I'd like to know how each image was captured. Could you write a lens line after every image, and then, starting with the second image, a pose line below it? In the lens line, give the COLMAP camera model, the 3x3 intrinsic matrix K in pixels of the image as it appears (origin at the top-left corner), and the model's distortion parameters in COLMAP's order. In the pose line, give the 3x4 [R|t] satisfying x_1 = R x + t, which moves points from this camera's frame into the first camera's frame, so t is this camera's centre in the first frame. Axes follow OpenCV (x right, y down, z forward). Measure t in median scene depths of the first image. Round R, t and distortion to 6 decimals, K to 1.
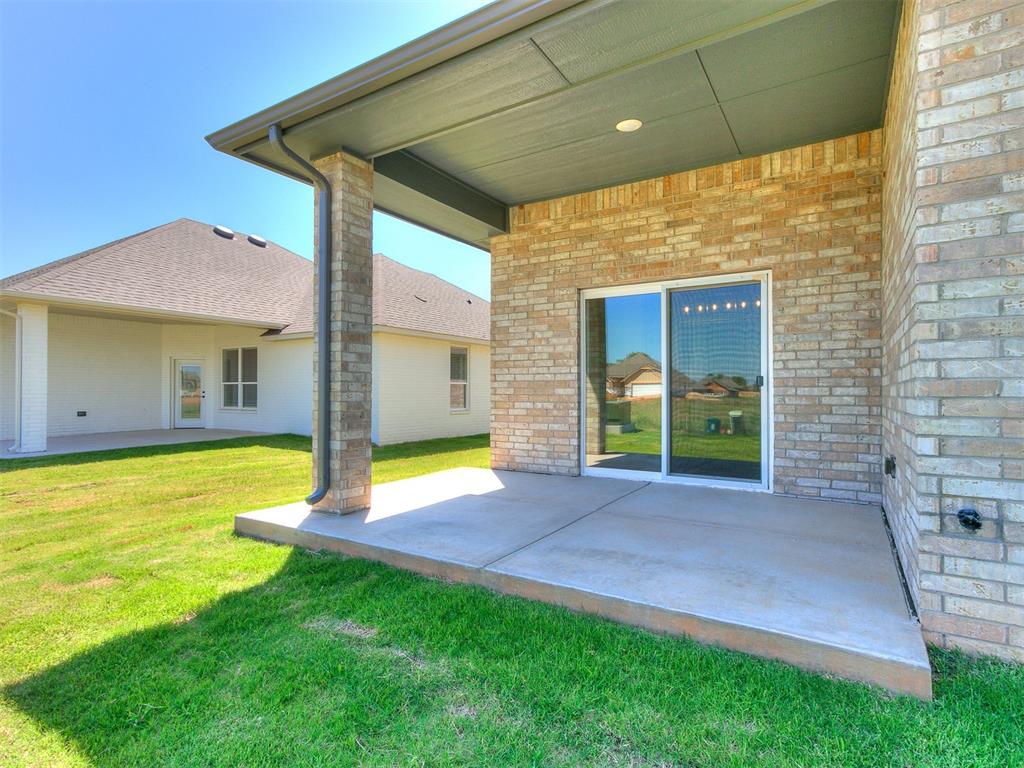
lens RADIAL K [[529.5, 0, 515.9], [0, 529.5, 385.8], [0, 0, 1]] dist [0.038557, 0.001605]
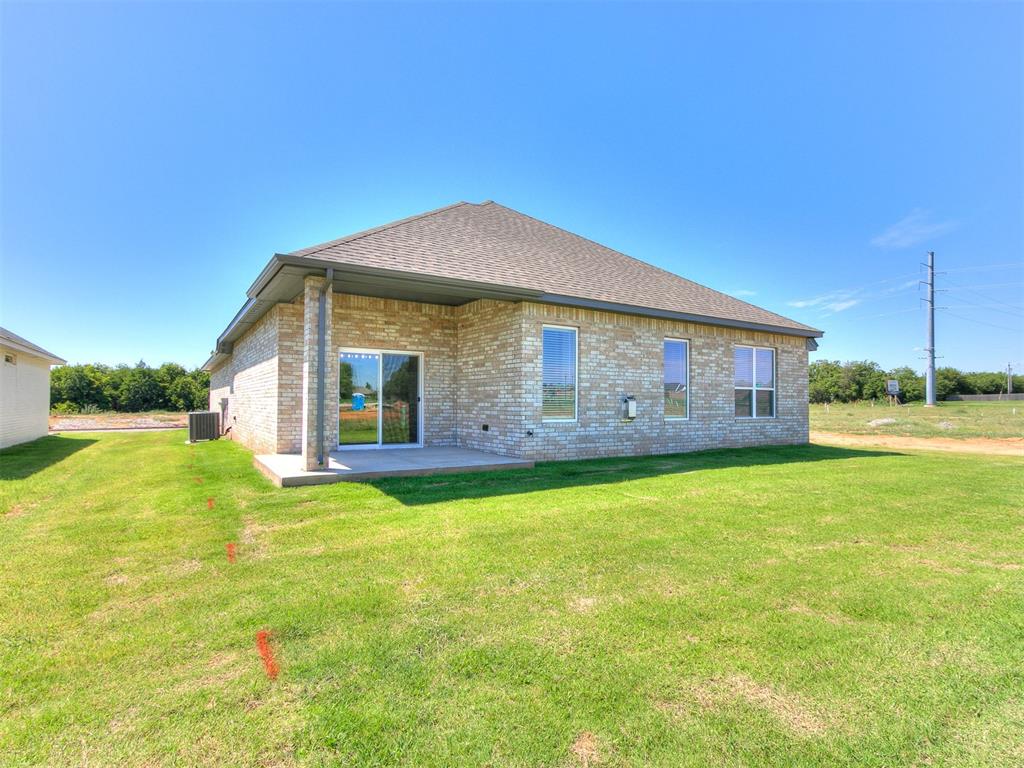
lens RADIAL K [[529.5, 0, 508.3], [0, 529.5, 393.3], [0, 0, 1]] dist [0.038557, 0.001605]
pose [[0.422633, 0.017460, 0.906133, -1.411924], [-0.017001, 0.999791, -0.011335, -0.015589], [-0.906141, -0.010615, 0.422842, -0.307240]]
